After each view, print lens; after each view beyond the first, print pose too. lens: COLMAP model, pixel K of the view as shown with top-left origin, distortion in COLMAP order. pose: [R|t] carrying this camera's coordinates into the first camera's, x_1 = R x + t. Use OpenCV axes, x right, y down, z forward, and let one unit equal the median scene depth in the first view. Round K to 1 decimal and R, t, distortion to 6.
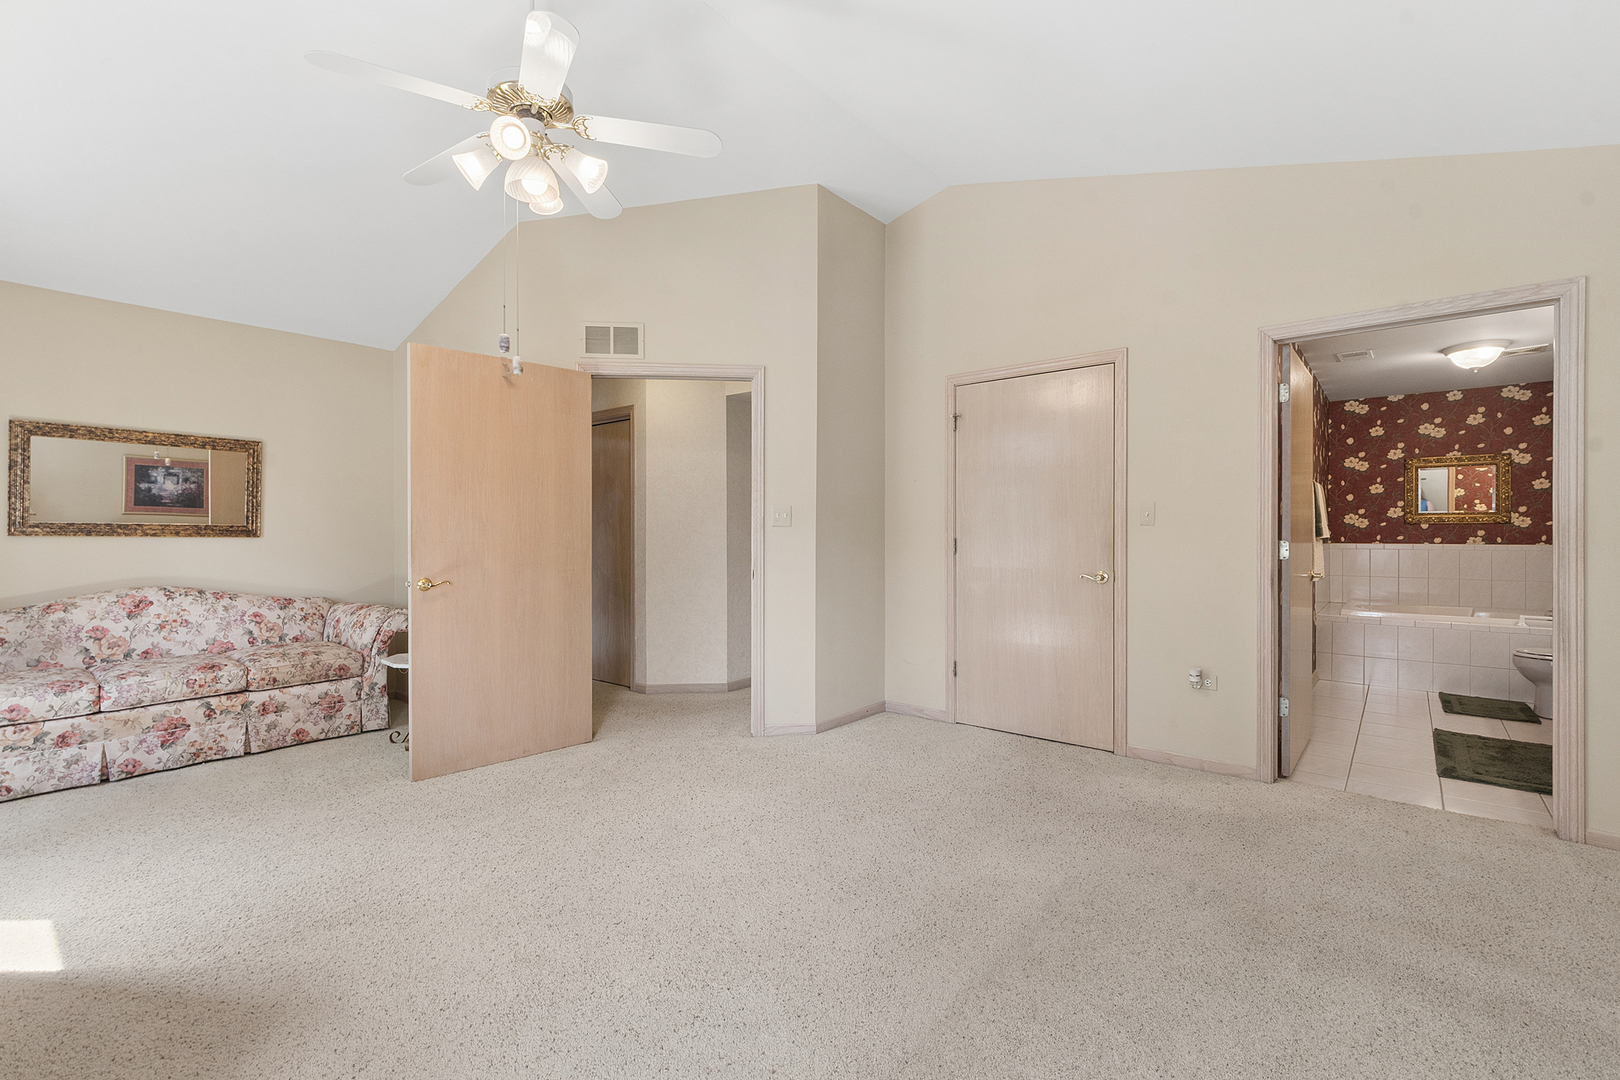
lens RADIAL K [[721.7, 0, 806.1], [0, 721.7, 529.4], [0, 0, 1]] dist [0.000121, -0.000690]
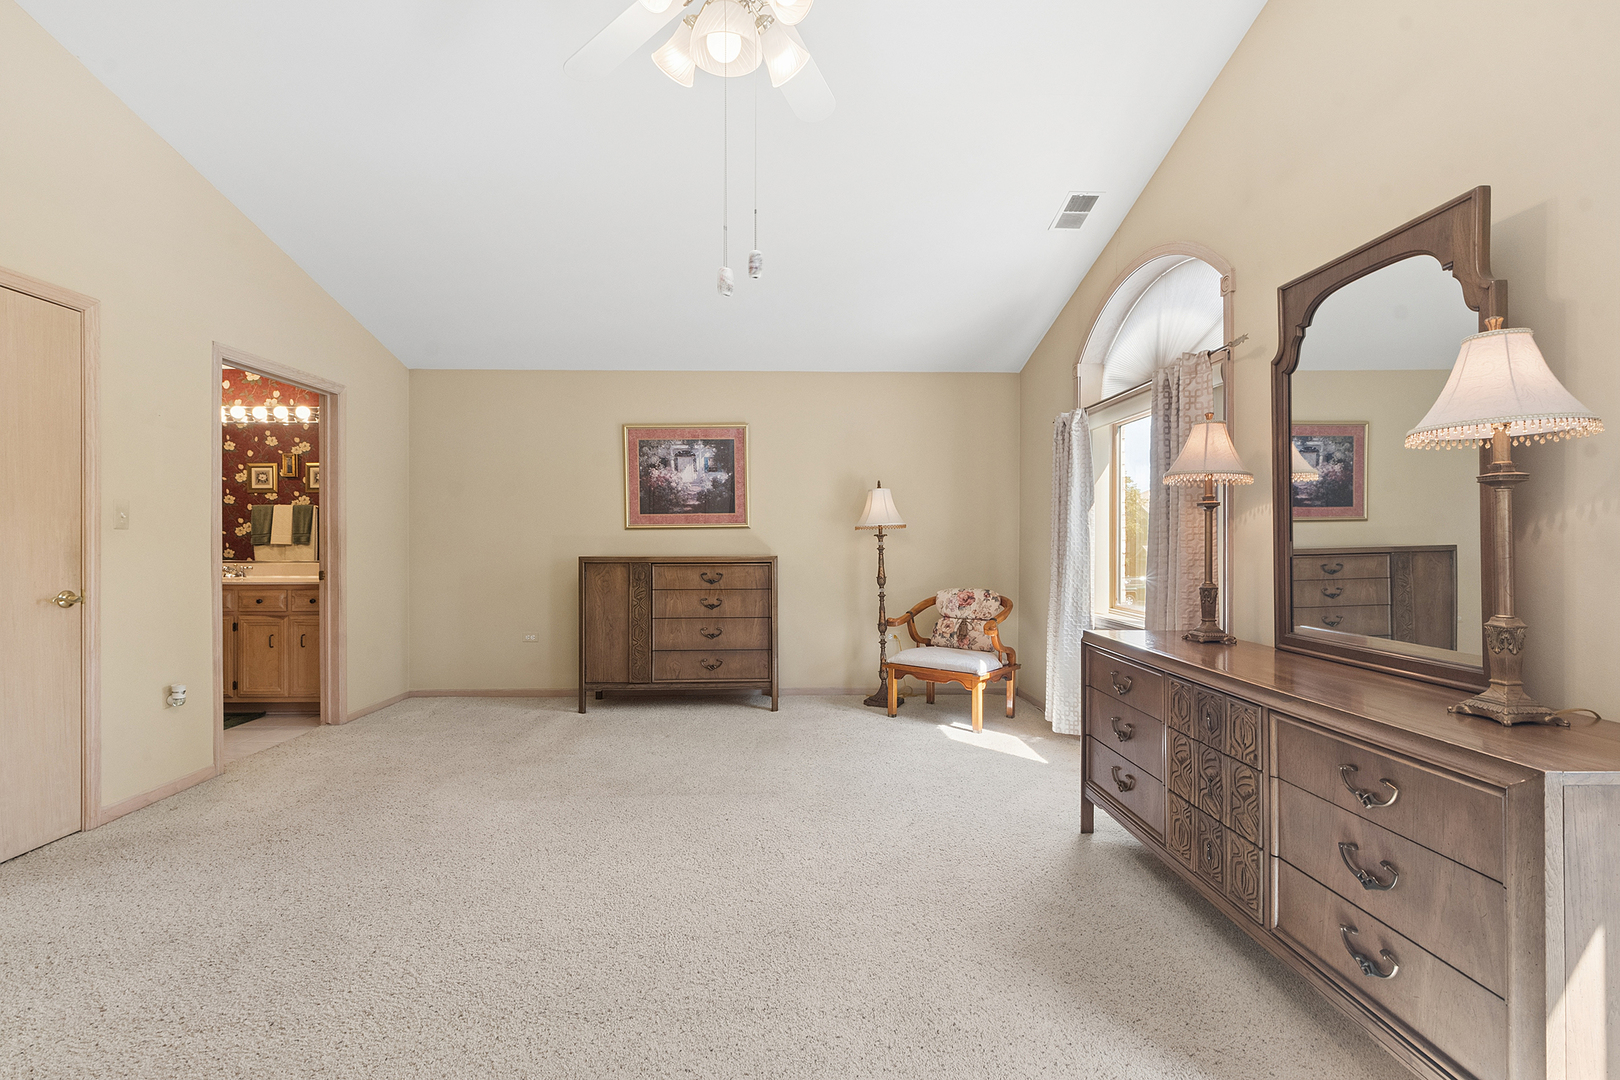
lens RADIAL K [[721.7, 0, 806.1], [0, 721.7, 529.4], [0, 0, 1]] dist [0.000121, -0.000690]
pose [[-0.656161, 0.011435, 0.754535, -0.650360], [-0.006135, 0.999771, -0.020486, 0.006793], [-0.754596, -0.018071, -0.655940, 0.939349]]
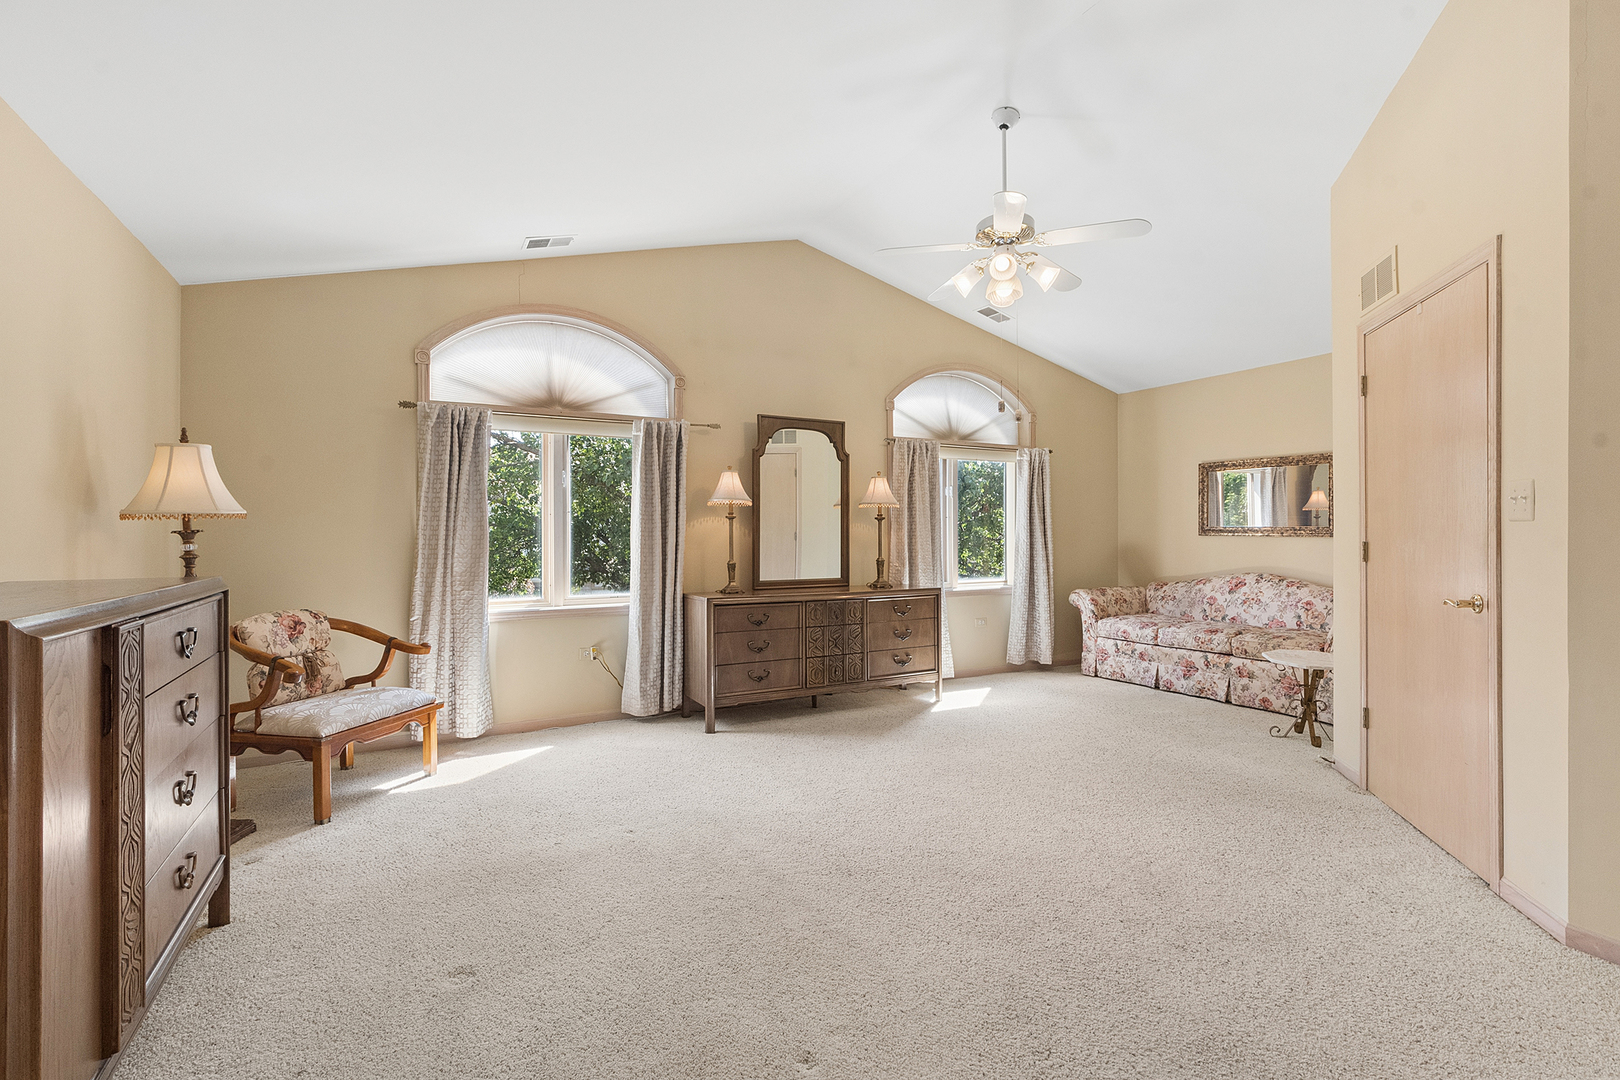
lens RADIAL K [[742.8, 0, 810.8], [0, 742.8, 515.1], [0, 0, 1]] dist [0.000853, -0.000242]
pose [[-0.364662, -0.019934, -0.930927, 0.767126], [0.009402, 0.999641, -0.025088, -0.003065], [0.931093, -0.017901, -0.364343, 0.789519]]
